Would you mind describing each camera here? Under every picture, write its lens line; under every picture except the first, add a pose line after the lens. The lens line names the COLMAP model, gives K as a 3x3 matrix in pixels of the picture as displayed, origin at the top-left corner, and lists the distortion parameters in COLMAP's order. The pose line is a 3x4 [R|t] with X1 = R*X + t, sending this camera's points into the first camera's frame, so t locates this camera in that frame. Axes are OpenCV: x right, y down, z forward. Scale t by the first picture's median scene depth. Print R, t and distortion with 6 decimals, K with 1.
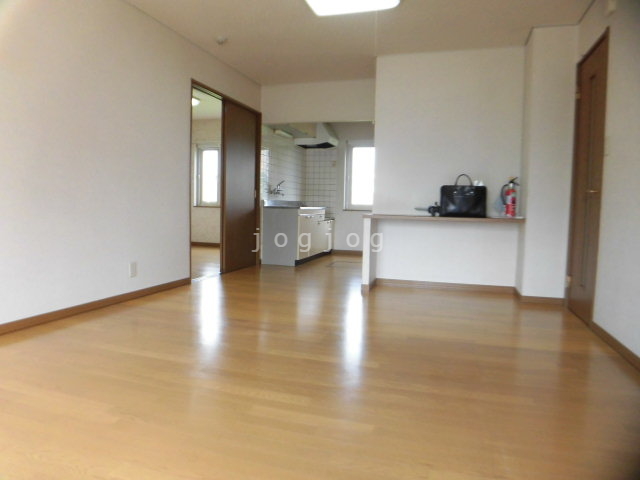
lens RADIAL K [[456.6, 0, 320.0], [0, 456.6, 240.0], [0, 0, 1]] dist [-0.063801, 0.000867]
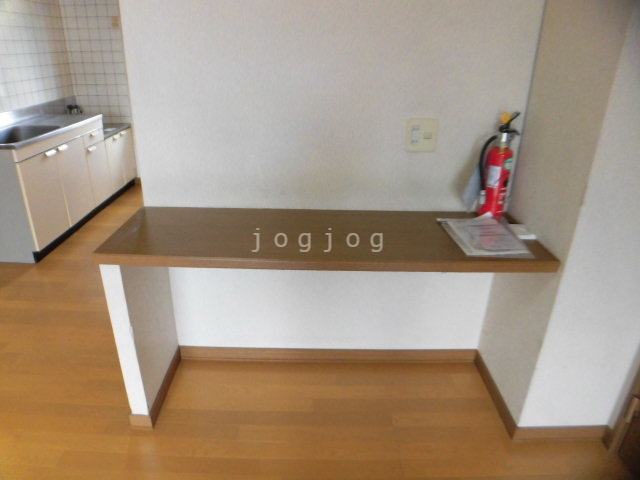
lens RADIAL K [[456.6, 0, 320.0], [0, 456.6, 240.0], [0, 0, 1]] dist [-0.063801, 0.000867]
pose [[0.958368, -0.119759, 0.259207, 0.163646], [0.025707, 0.940295, 0.339389, -0.167925], [-0.284376, -0.318596, 0.904227, 0.655544]]
